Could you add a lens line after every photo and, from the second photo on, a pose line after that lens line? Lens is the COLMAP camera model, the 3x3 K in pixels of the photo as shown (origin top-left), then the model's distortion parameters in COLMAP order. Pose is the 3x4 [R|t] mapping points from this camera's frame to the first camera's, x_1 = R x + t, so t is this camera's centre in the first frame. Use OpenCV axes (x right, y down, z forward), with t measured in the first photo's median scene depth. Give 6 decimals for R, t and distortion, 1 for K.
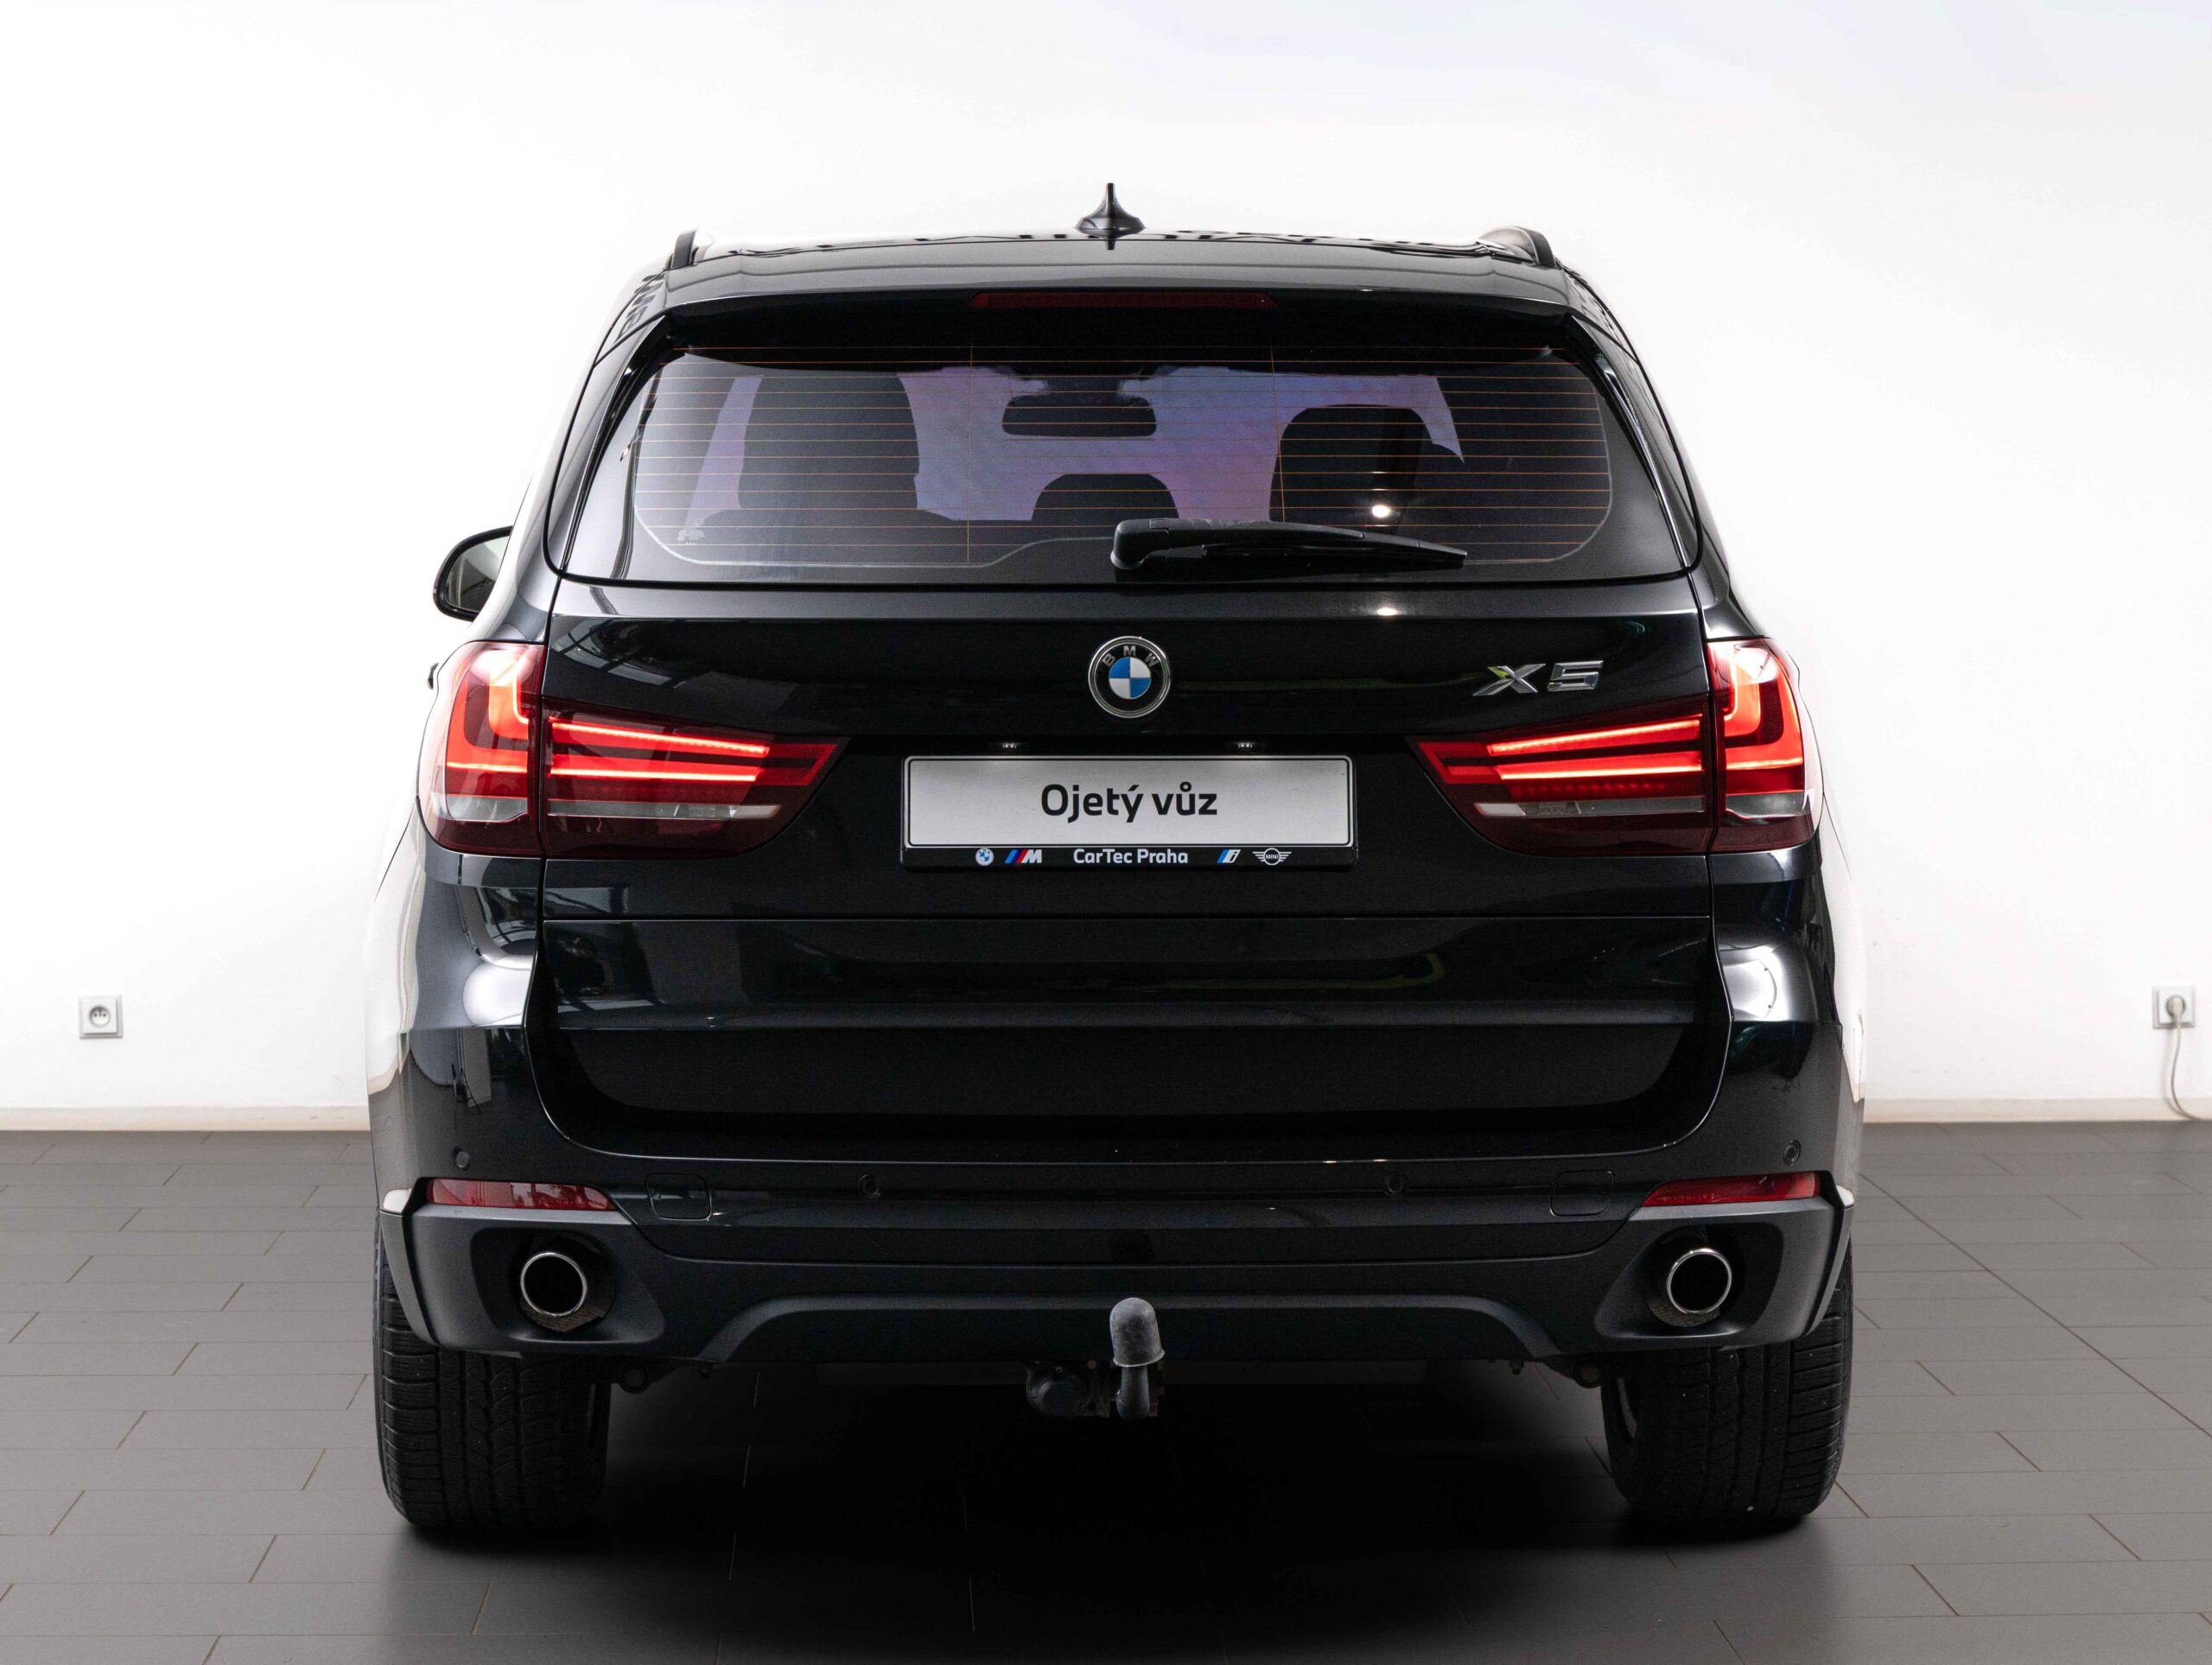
lens RADIAL K [[4665.6, 0, 1052.5], [0, 4665.6, 860.9], [0, 0, 1]] dist [-0.023920, -0.179486]
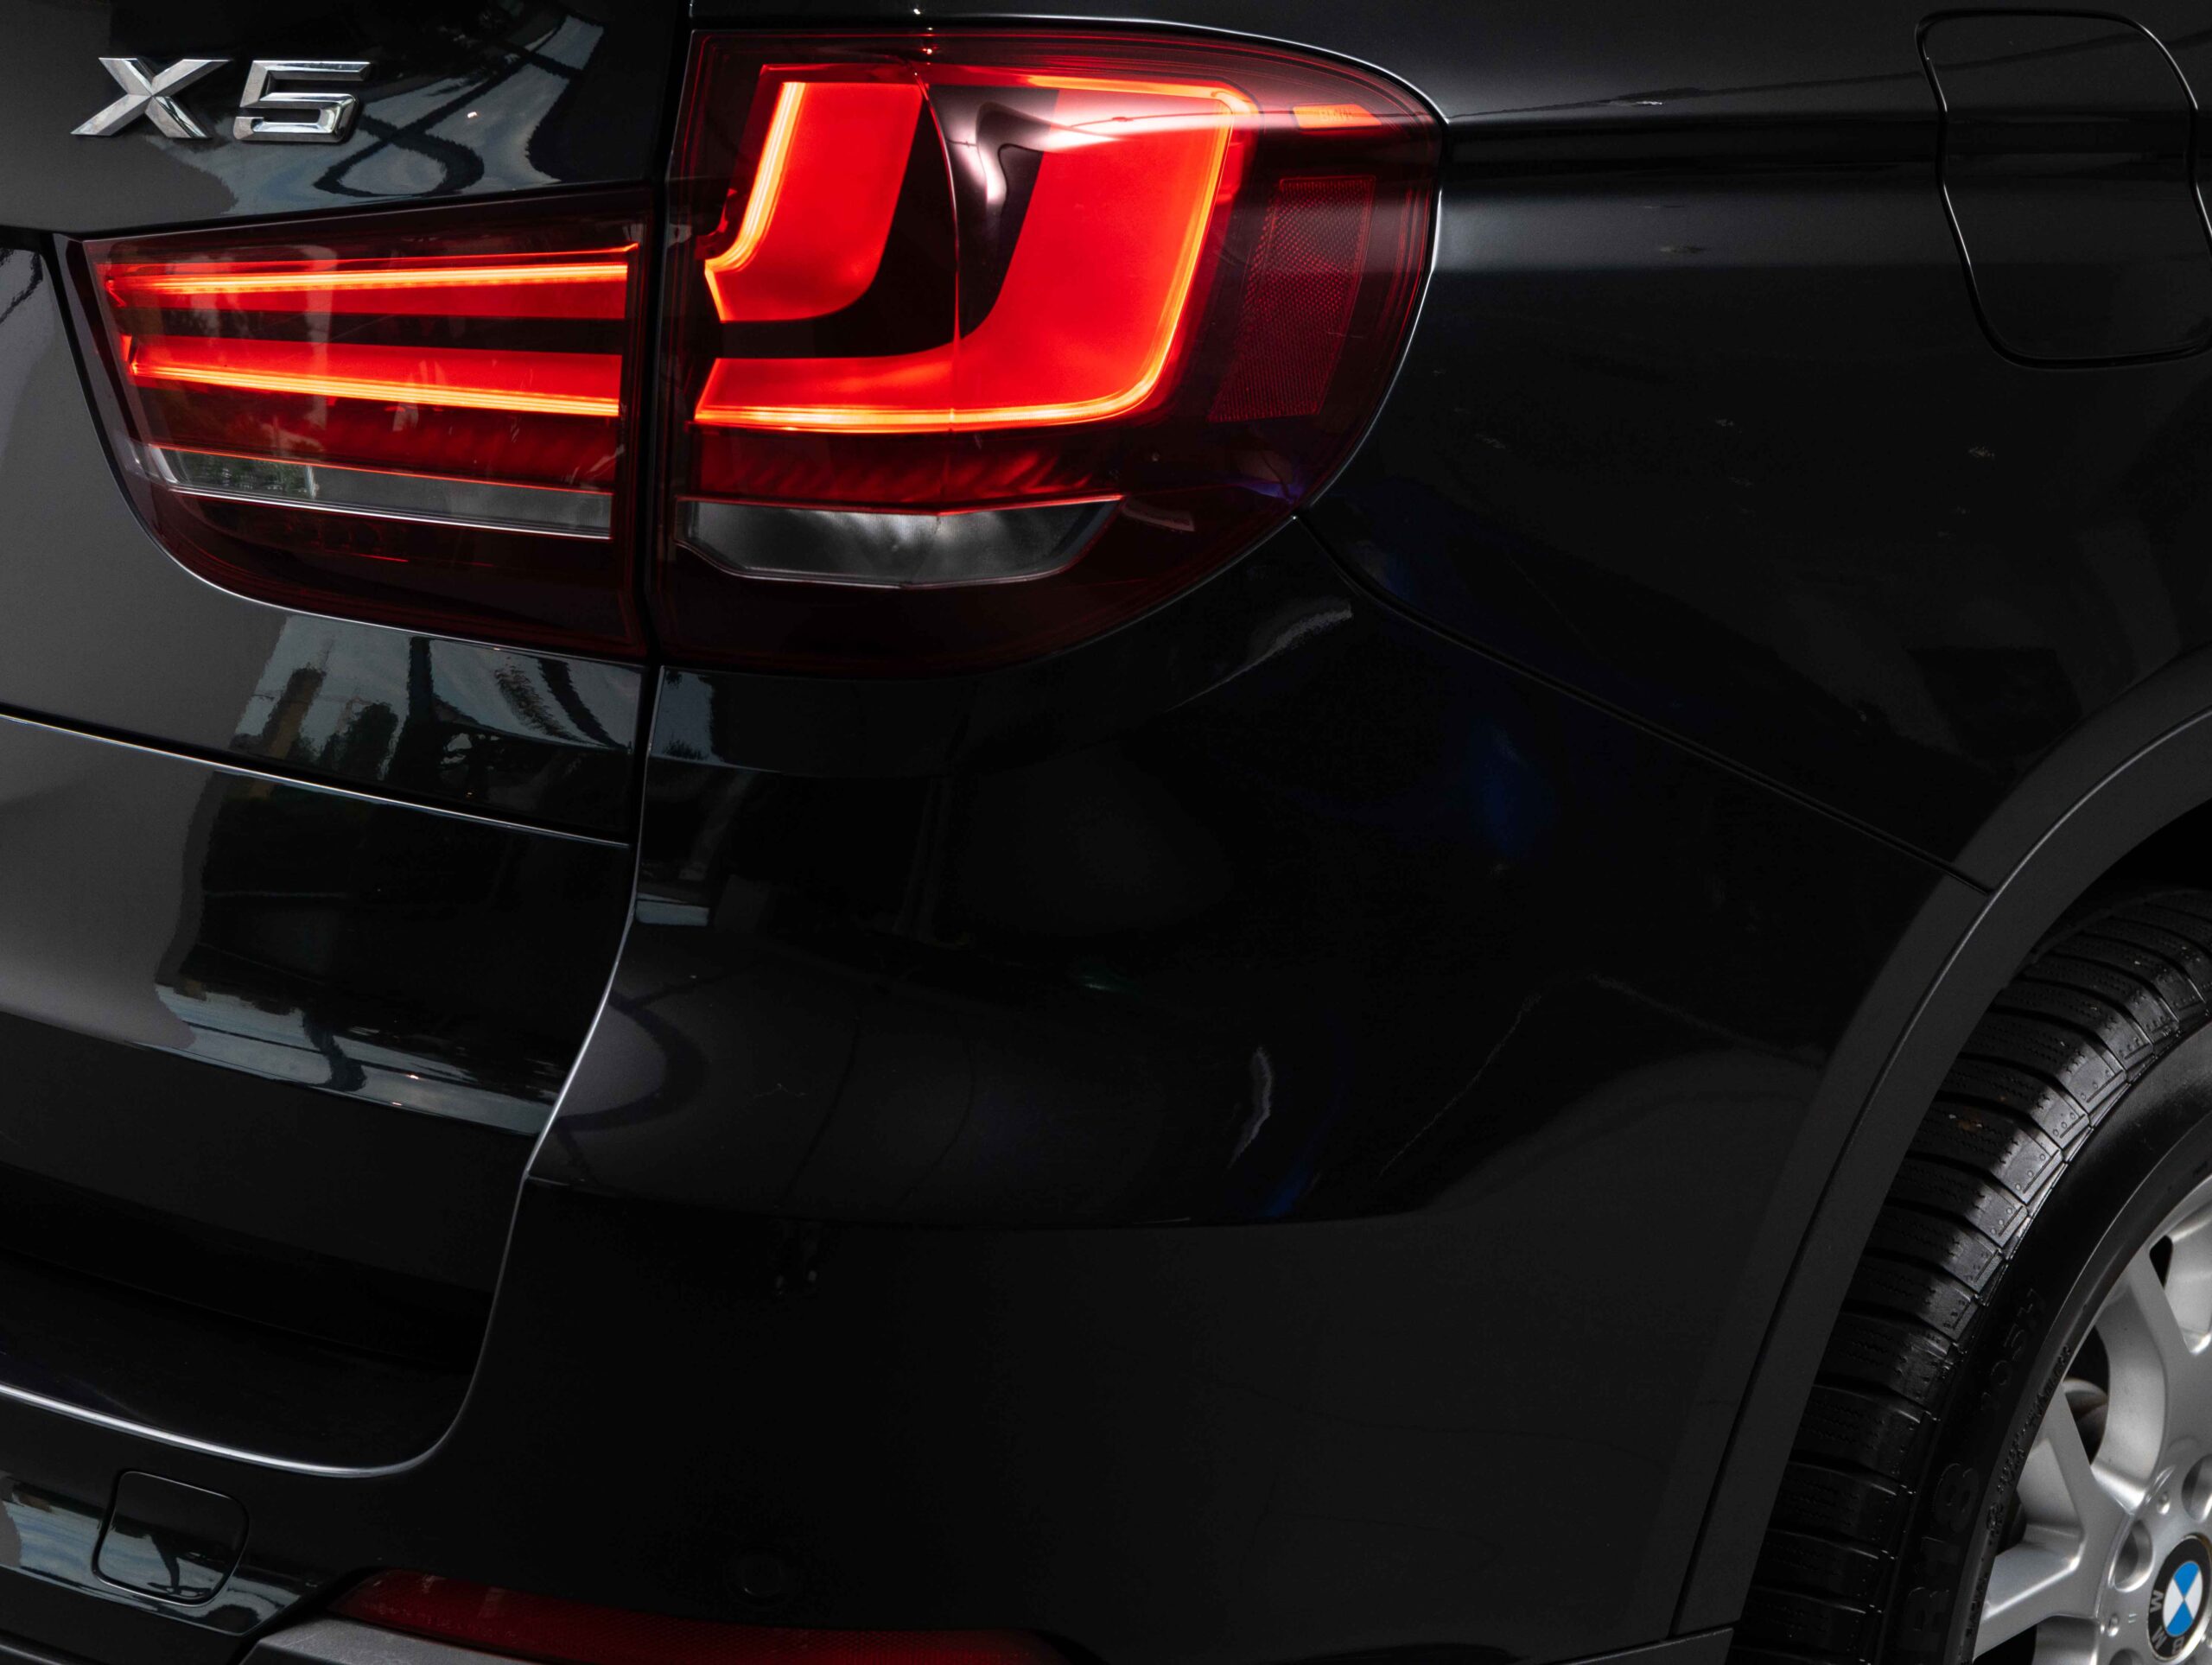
lens RADIAL K [[4665.6, 0, 1052.5], [0, 4665.6, 860.9], [0, 0, 1]] dist [-0.023920, -0.179486]
pose [[0.721822, 0.189705, -0.665571, 0.394401], [-0.081259, 0.978278, 0.190707, -0.055105], [0.687291, -0.083573, 0.721558, 0.788595]]
